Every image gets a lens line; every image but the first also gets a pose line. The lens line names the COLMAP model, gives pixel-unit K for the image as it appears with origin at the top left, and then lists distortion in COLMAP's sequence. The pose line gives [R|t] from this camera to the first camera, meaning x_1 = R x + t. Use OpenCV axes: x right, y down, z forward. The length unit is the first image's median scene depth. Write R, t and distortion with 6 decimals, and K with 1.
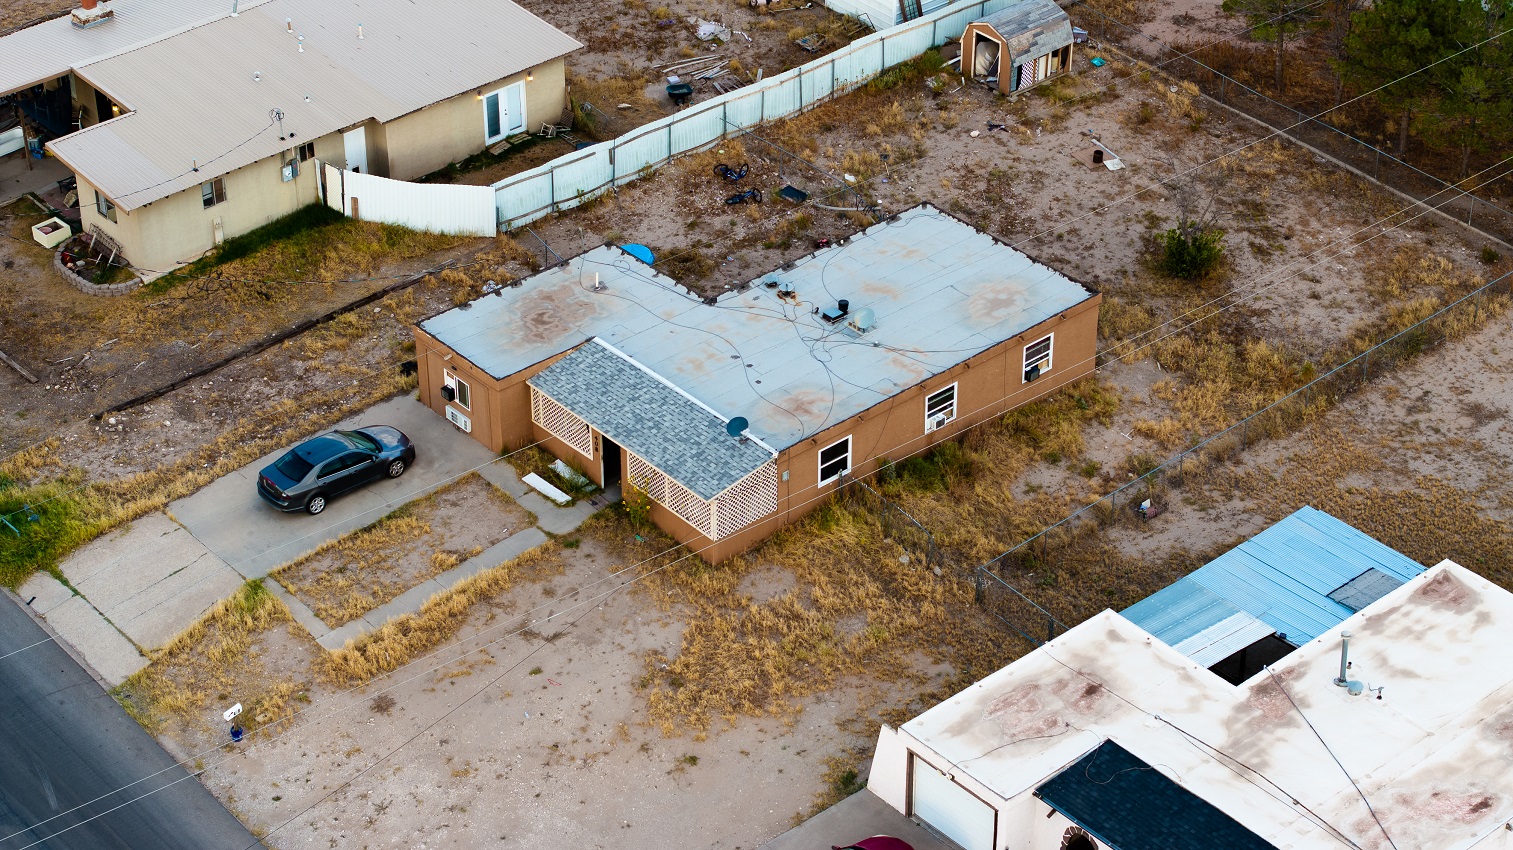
lens RADIAL K [[3043.6, 0, 748.6], [0, 3043.6, 420.0], [0, 0, 1]] dist [-0.191583, 1.401149]
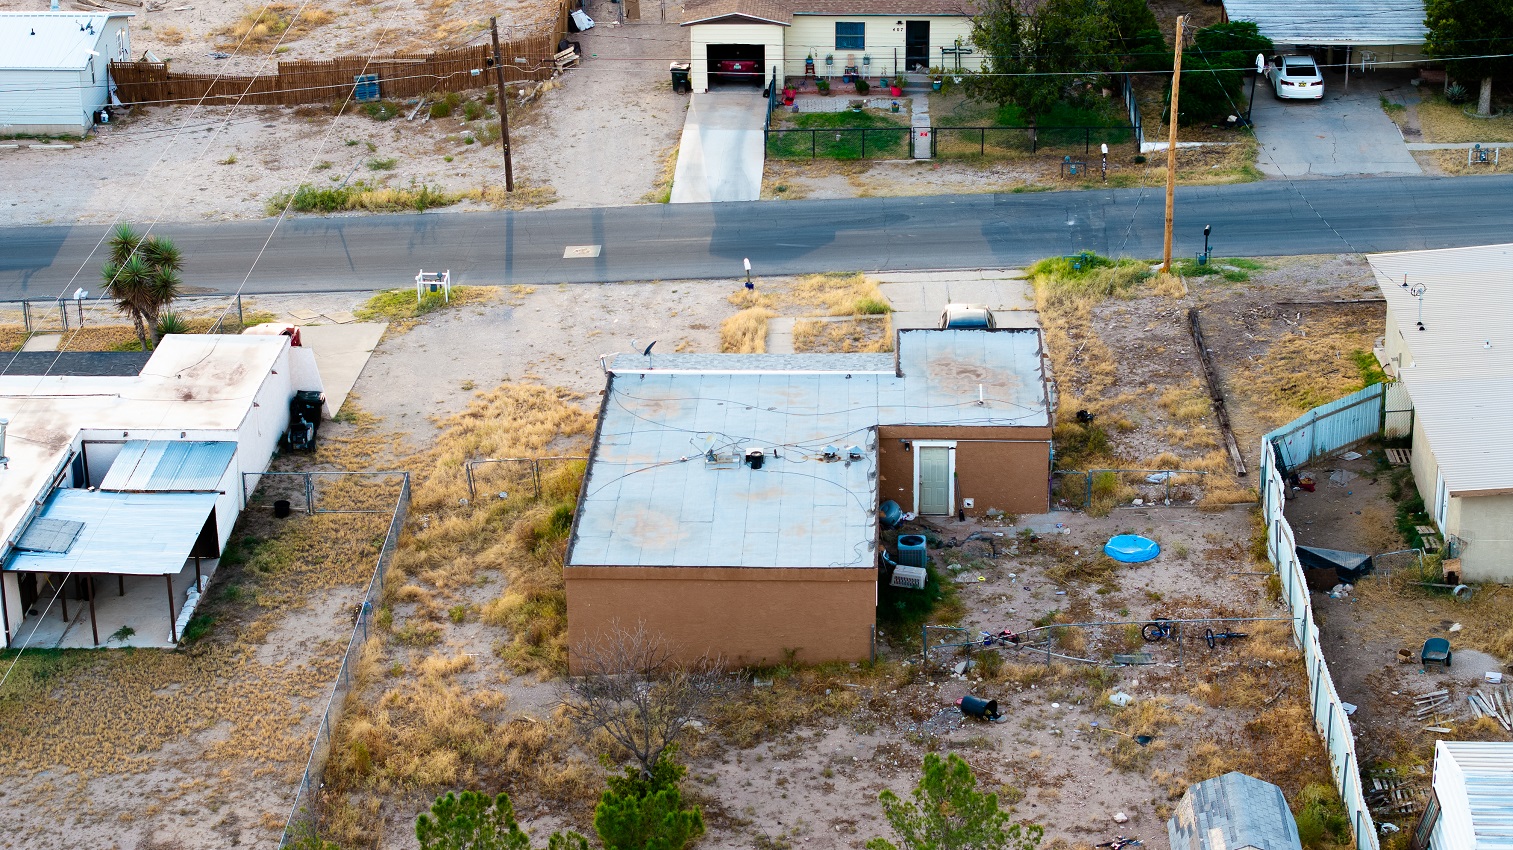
lens RADIAL K [[3043.6, 0, 748.6], [0, 3043.6, 420.0], [0, 0, 1]] dist [-0.191583, 1.401149]
pose [[-0.690177, 0.289758, -0.663095, 0.611964], [-0.380660, 0.633933, 0.673221, -0.634962], [0.615429, 0.717056, -0.327227, 1.273009]]
